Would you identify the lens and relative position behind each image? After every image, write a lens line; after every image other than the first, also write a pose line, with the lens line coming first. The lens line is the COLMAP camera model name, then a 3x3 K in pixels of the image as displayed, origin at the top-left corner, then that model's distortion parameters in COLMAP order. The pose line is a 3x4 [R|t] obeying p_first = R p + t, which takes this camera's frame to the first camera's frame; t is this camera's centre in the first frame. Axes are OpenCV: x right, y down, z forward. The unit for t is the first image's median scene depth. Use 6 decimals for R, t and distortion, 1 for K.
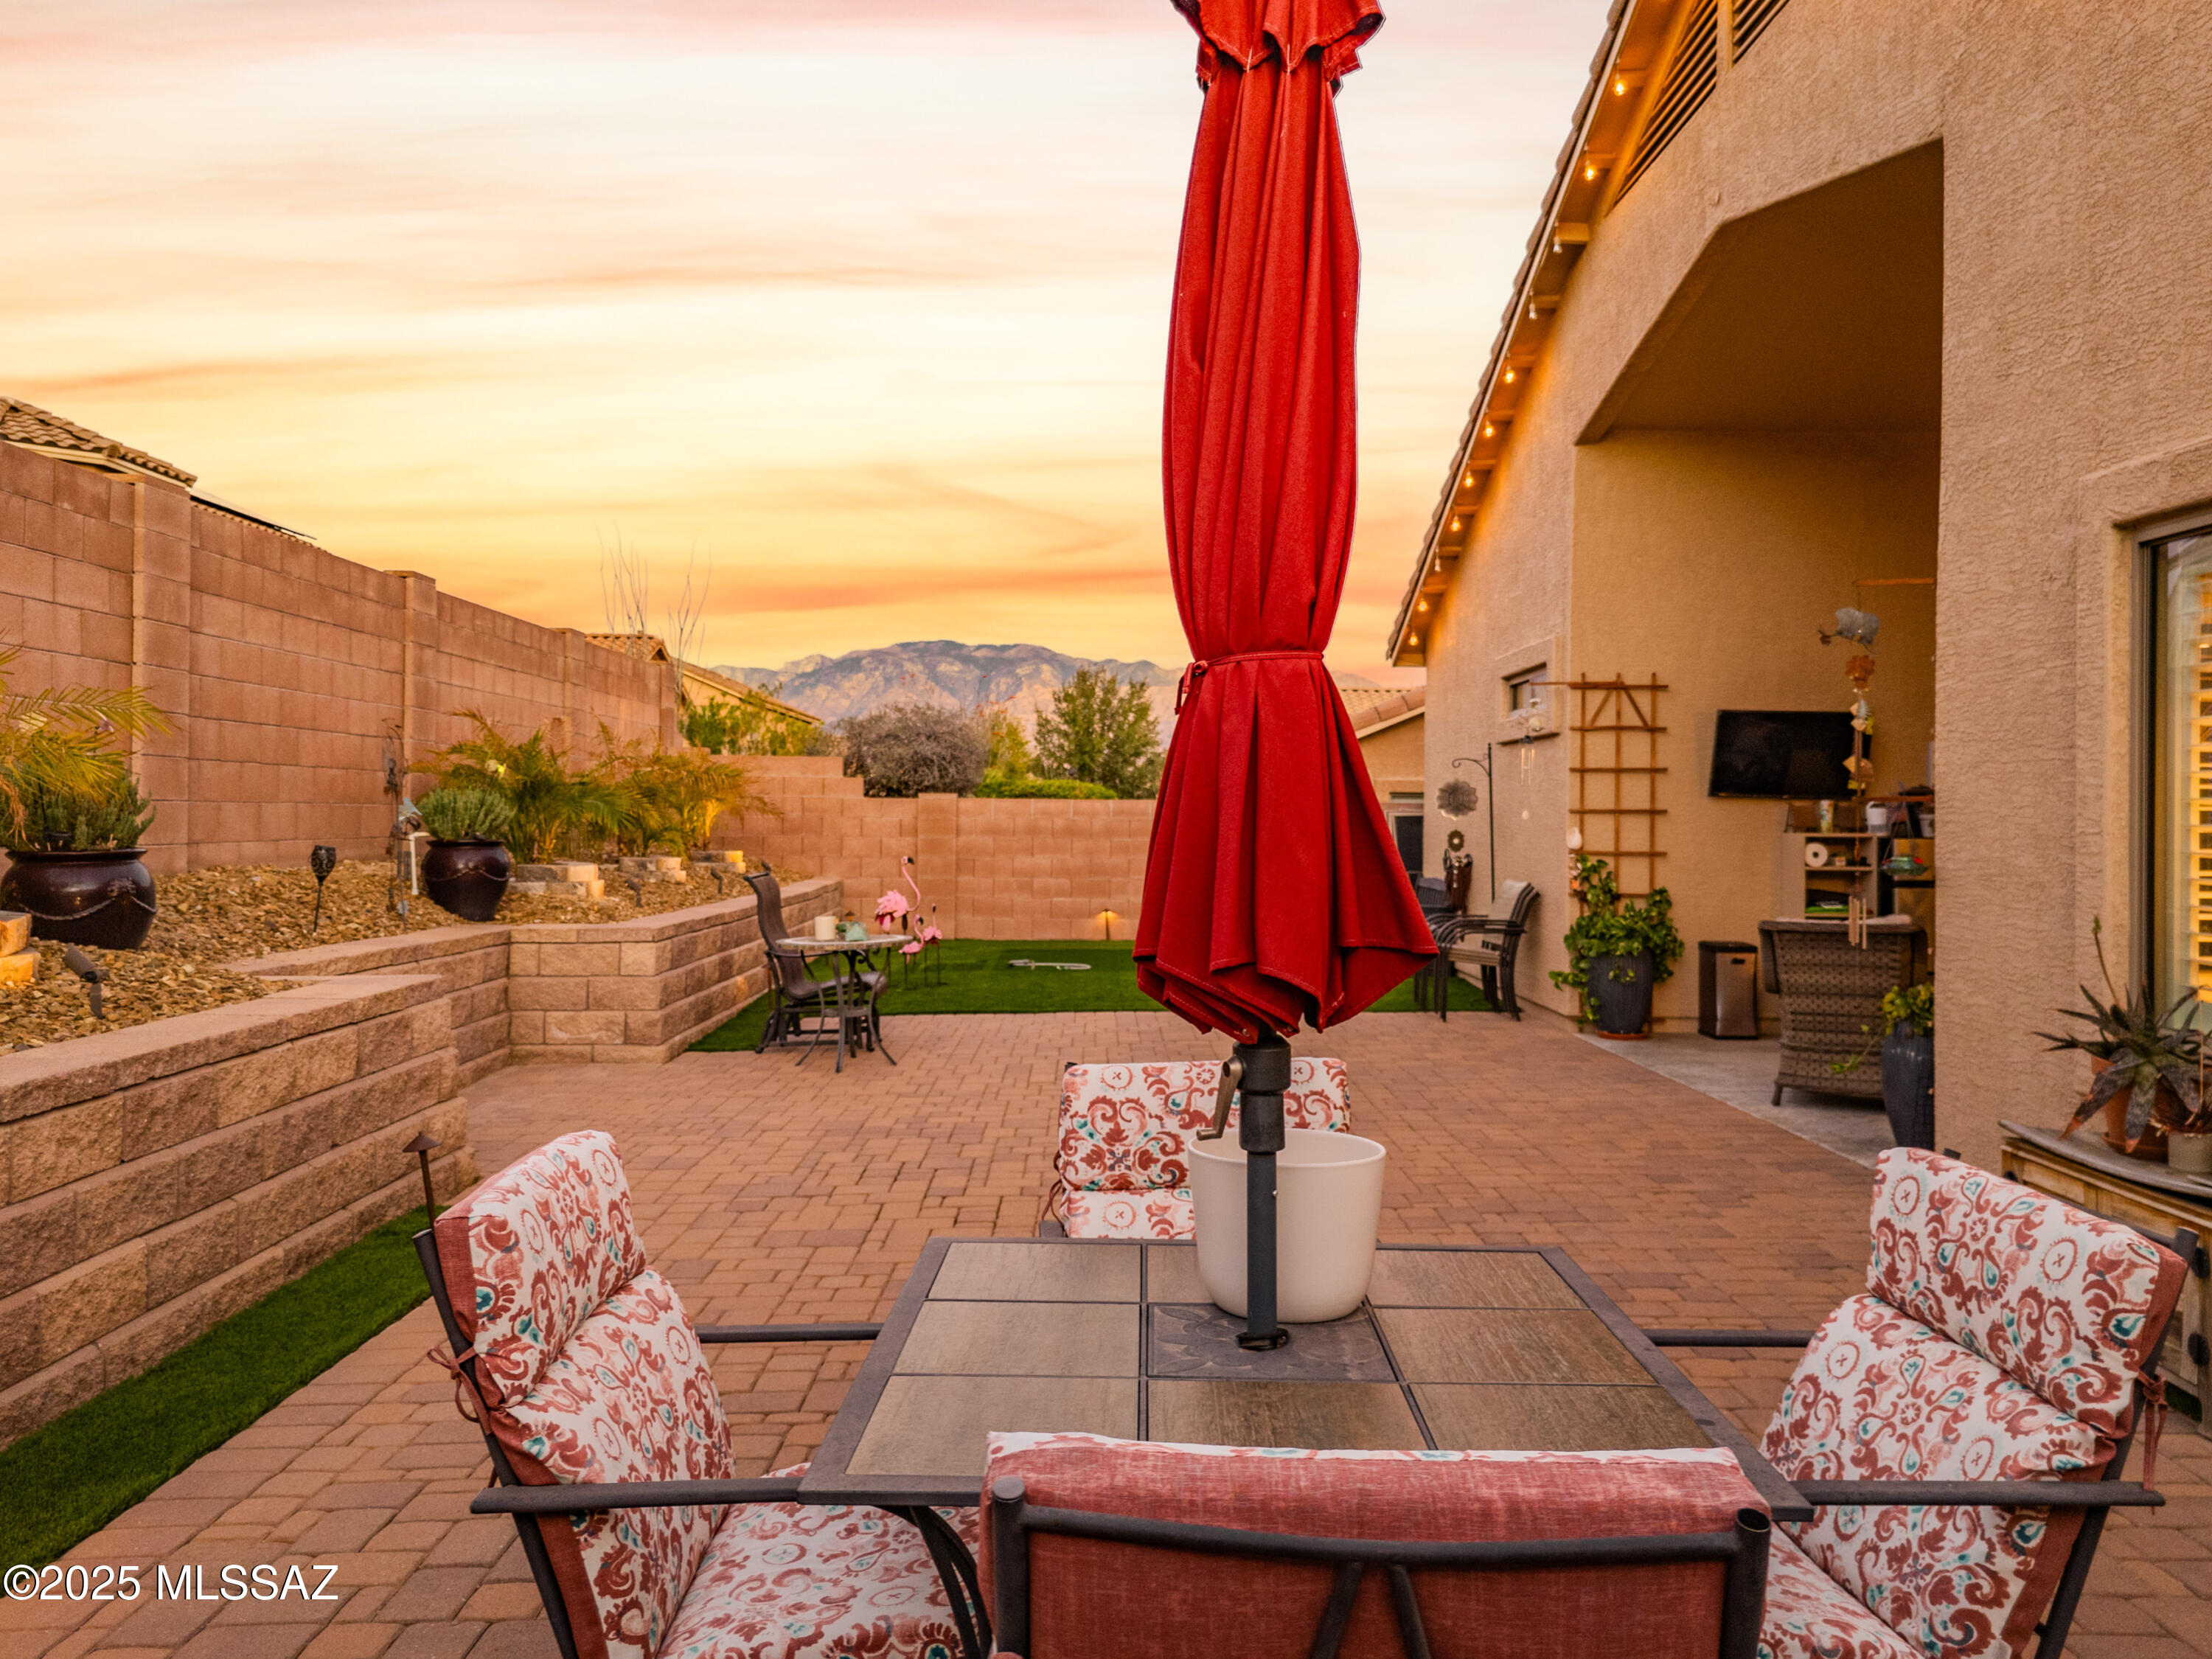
lens RADIAL K [[1690.4, 0, 1125.6], [0, 1690.4, 827.0], [0, 0, 1]] dist [0.066126, -0.060456]
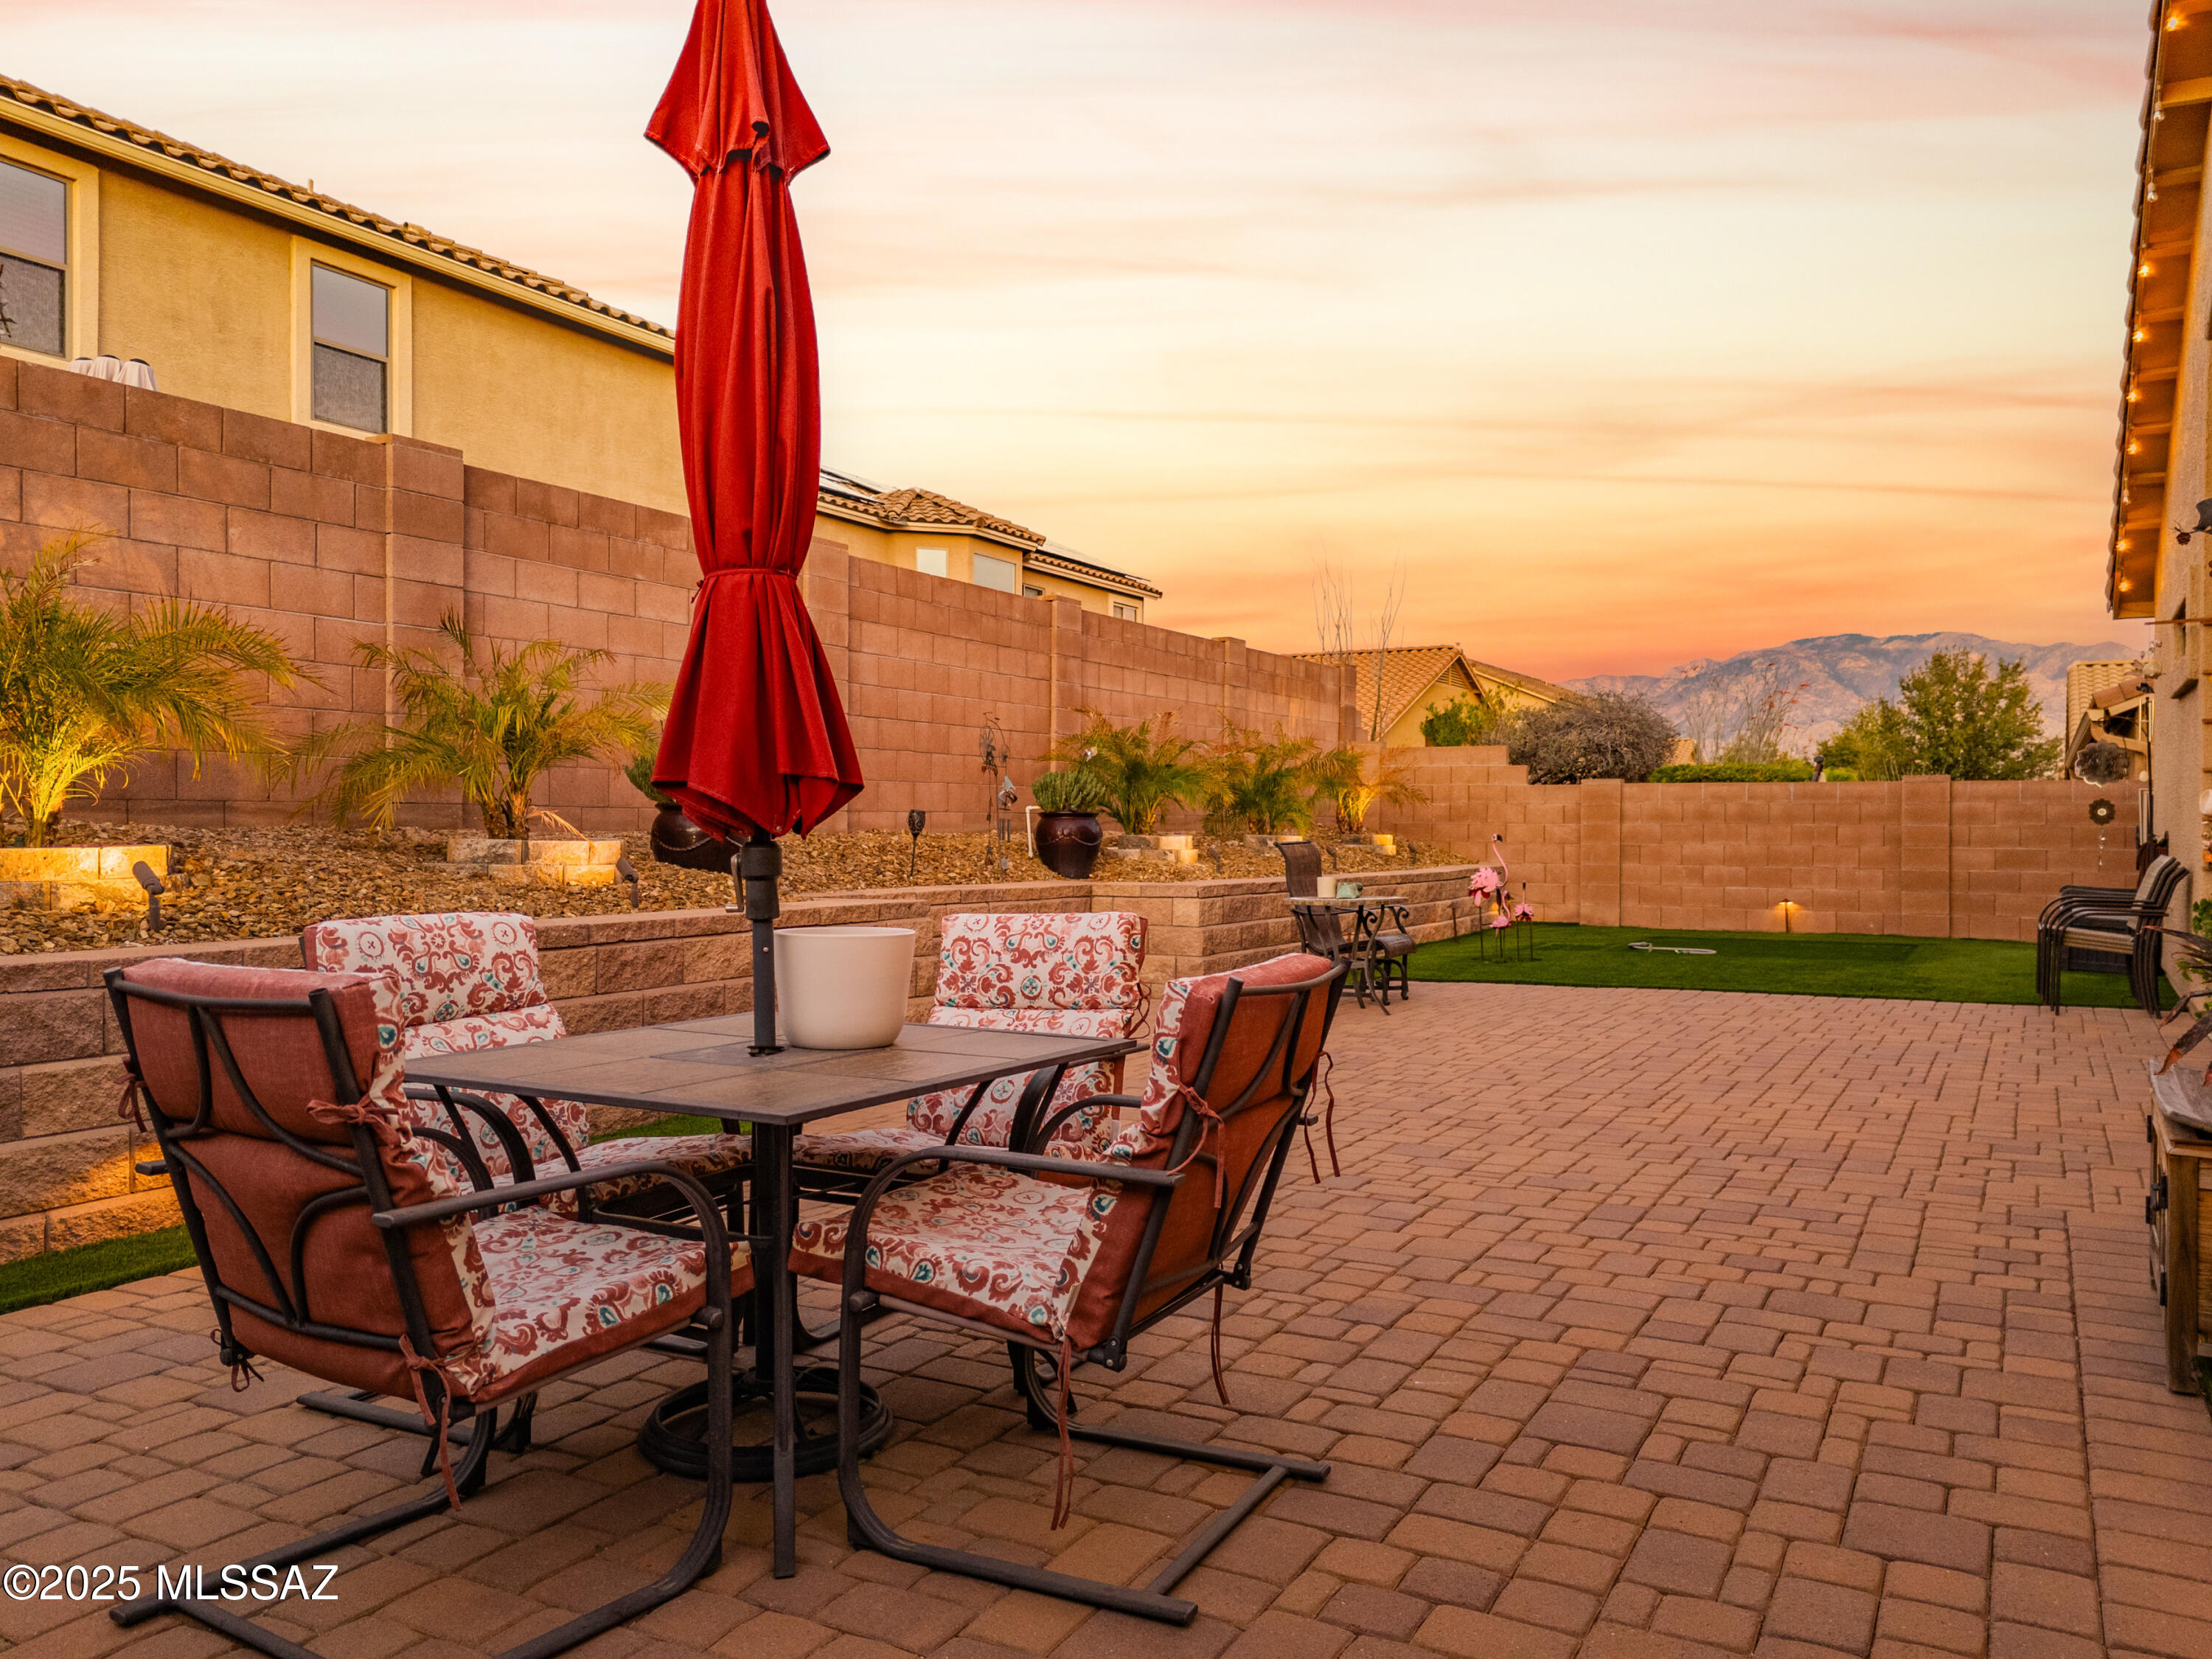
lens RADIAL K [[1690.4, 0, 1092.8], [0, 1690.4, 827.0], [0, 0, 1]] dist [0.066126, -0.060456]
pose [[0.858284, -0.005283, -0.513149, 0.233594], [0.000743, 0.999959, -0.009053, 0.027599], [0.513175, 0.007389, 0.858252, -0.020121]]
